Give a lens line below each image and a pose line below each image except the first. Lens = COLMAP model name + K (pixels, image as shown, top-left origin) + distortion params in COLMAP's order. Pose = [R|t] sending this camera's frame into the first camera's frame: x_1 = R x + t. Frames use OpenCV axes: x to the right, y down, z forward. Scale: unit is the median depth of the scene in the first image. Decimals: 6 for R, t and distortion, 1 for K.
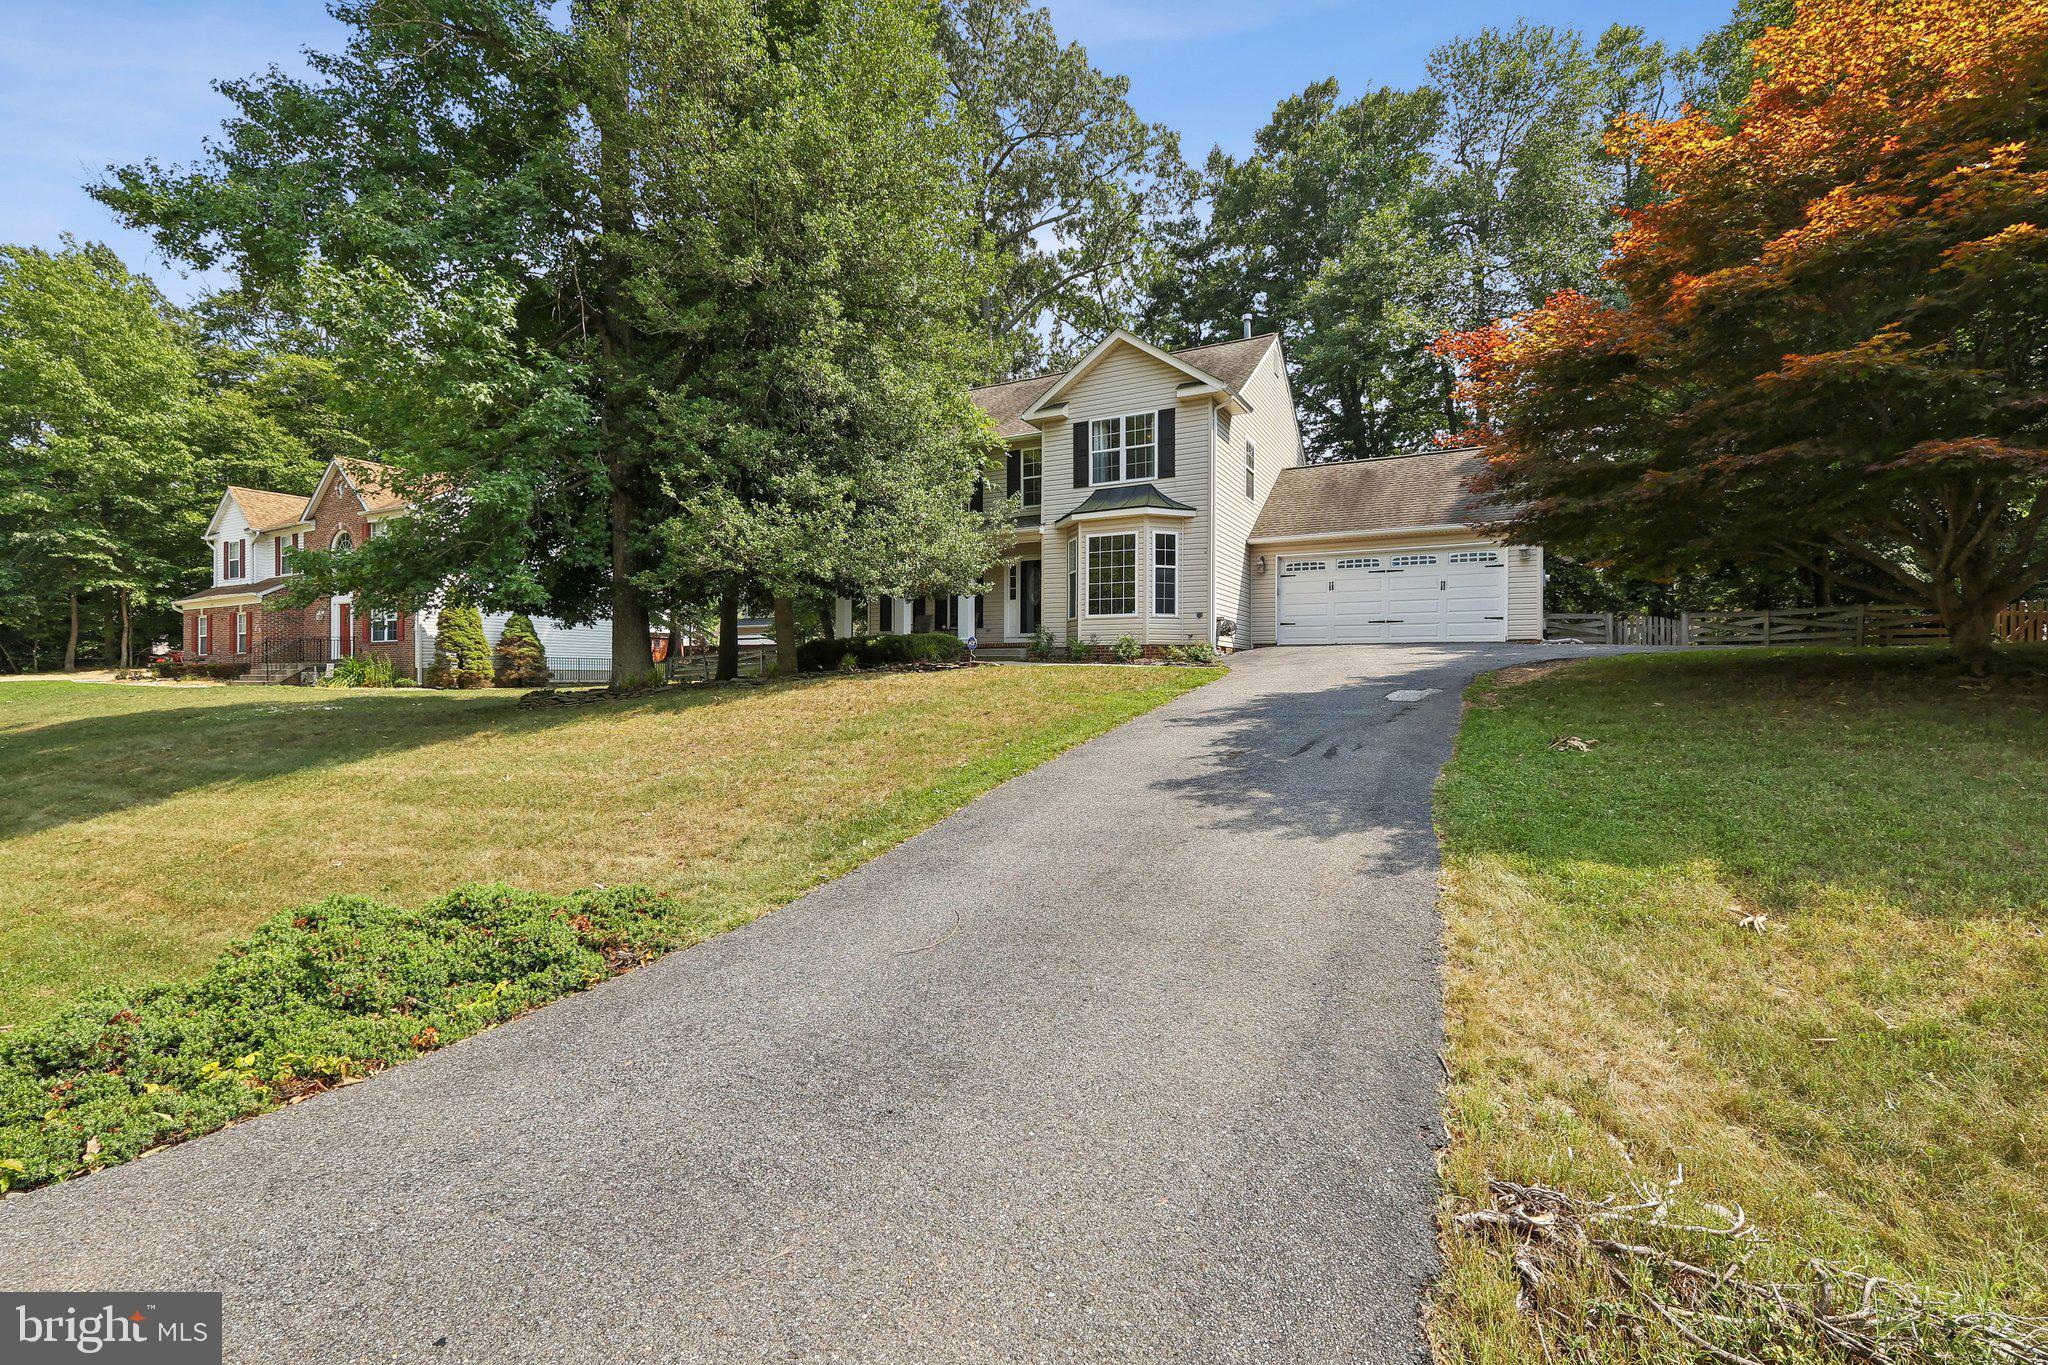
lens RADIAL K [[906.8, 0, 1037.0], [0, 906.8, 687.3], [0, 0, 1]] dist [0.001720, -0.000840]
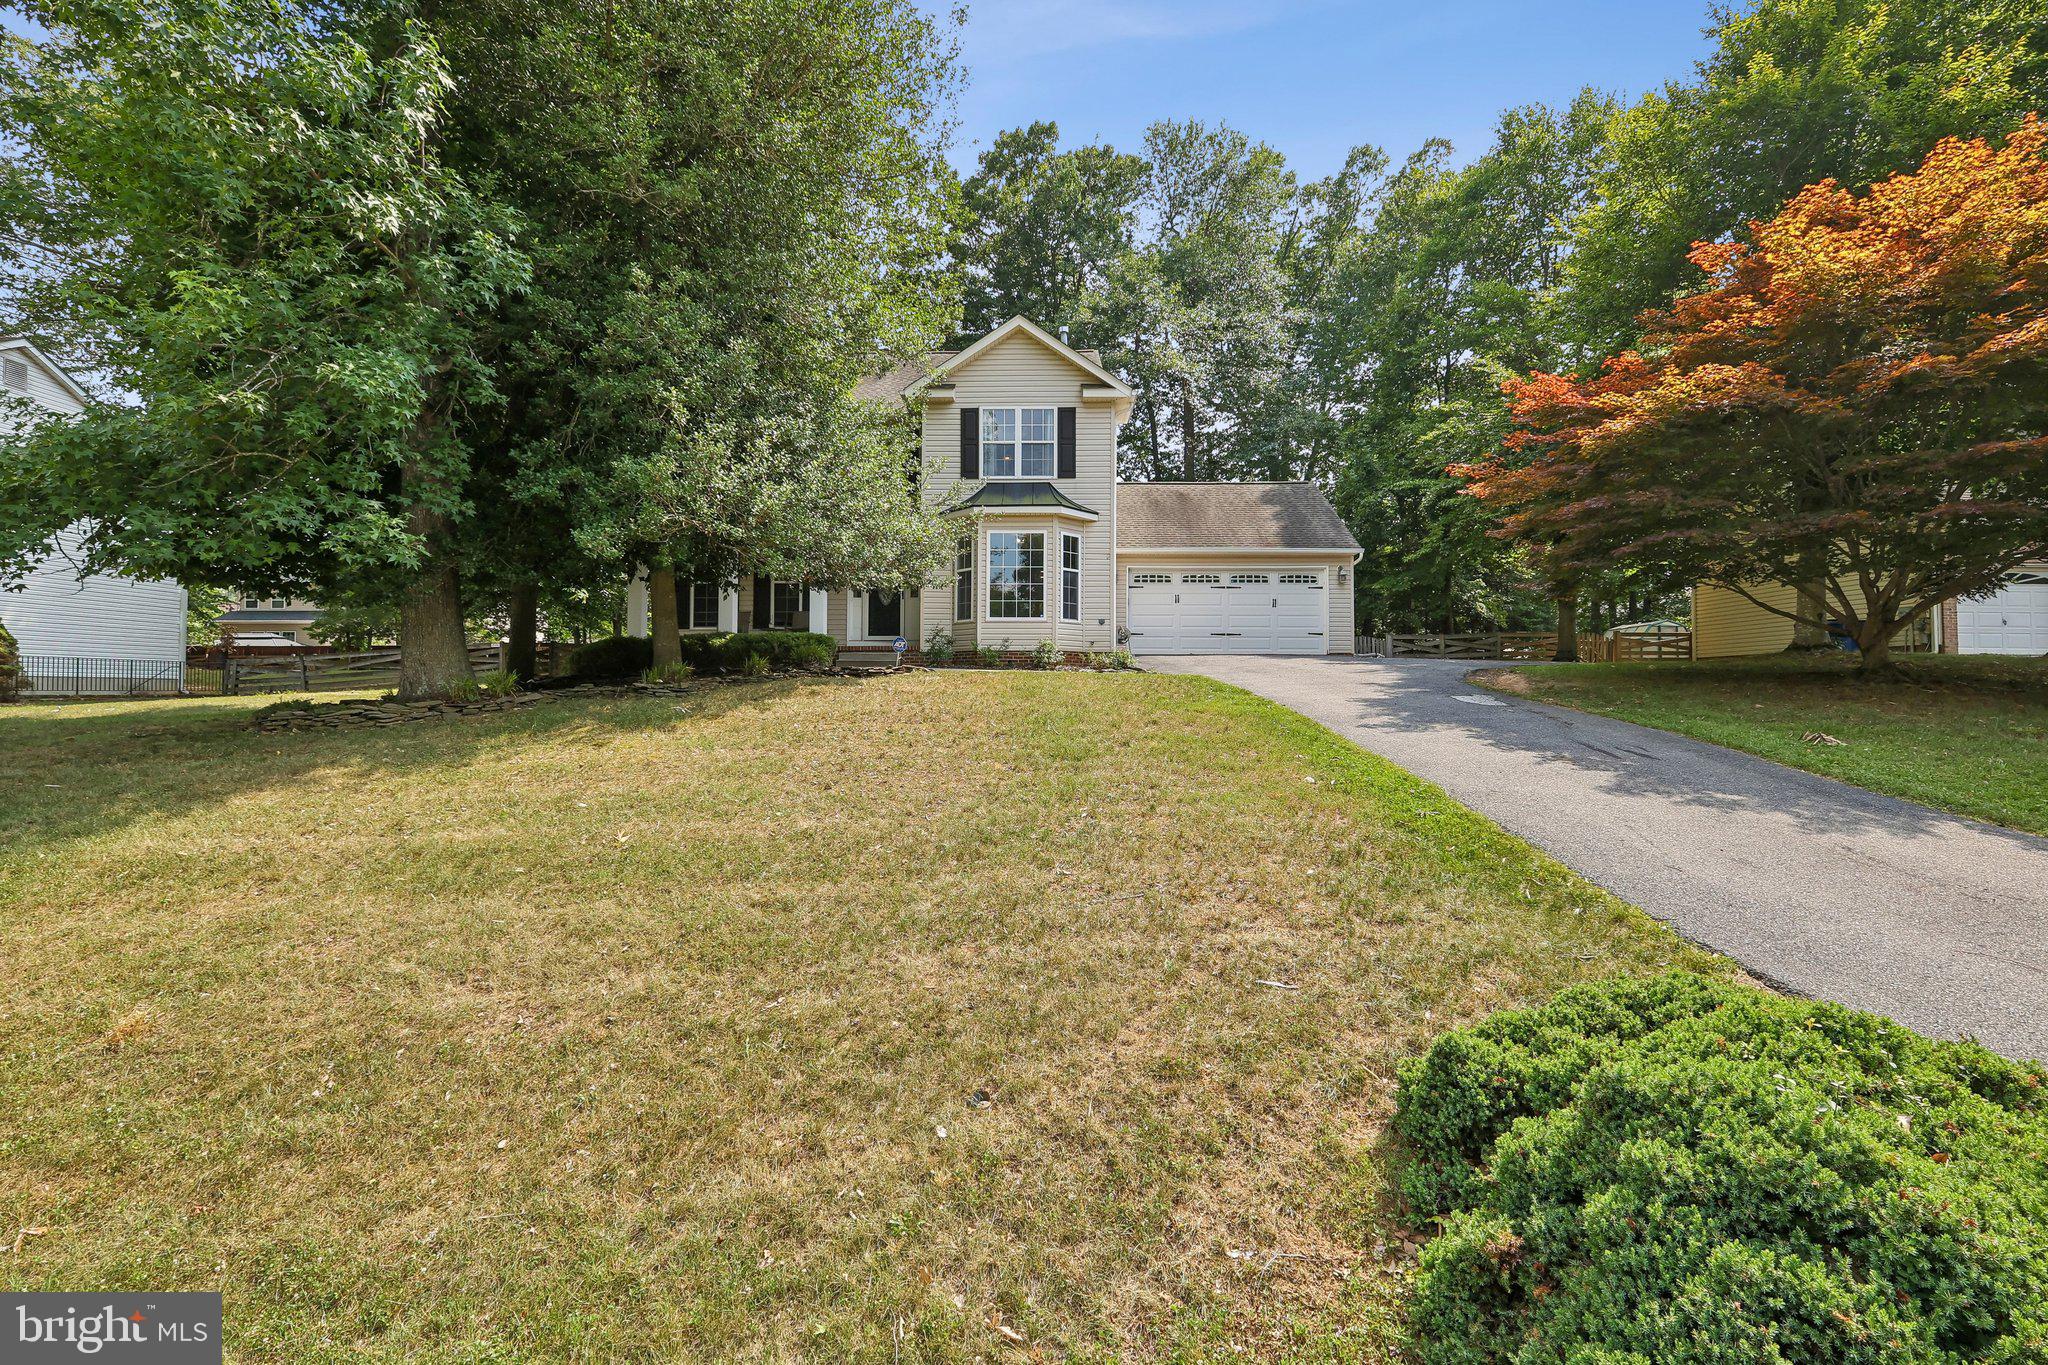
lens RADIAL K [[906.8, 0, 1024.0], [0, 906.8, 670.4], [0, 0, 1]] dist [0.001720, -0.000840]
pose [[0.886838, 0.010681, 0.461956, -0.334185], [0.005380, 0.999426, -0.033435, 0.004101], [-0.462048, 0.032137, 0.886272, 0.175346]]
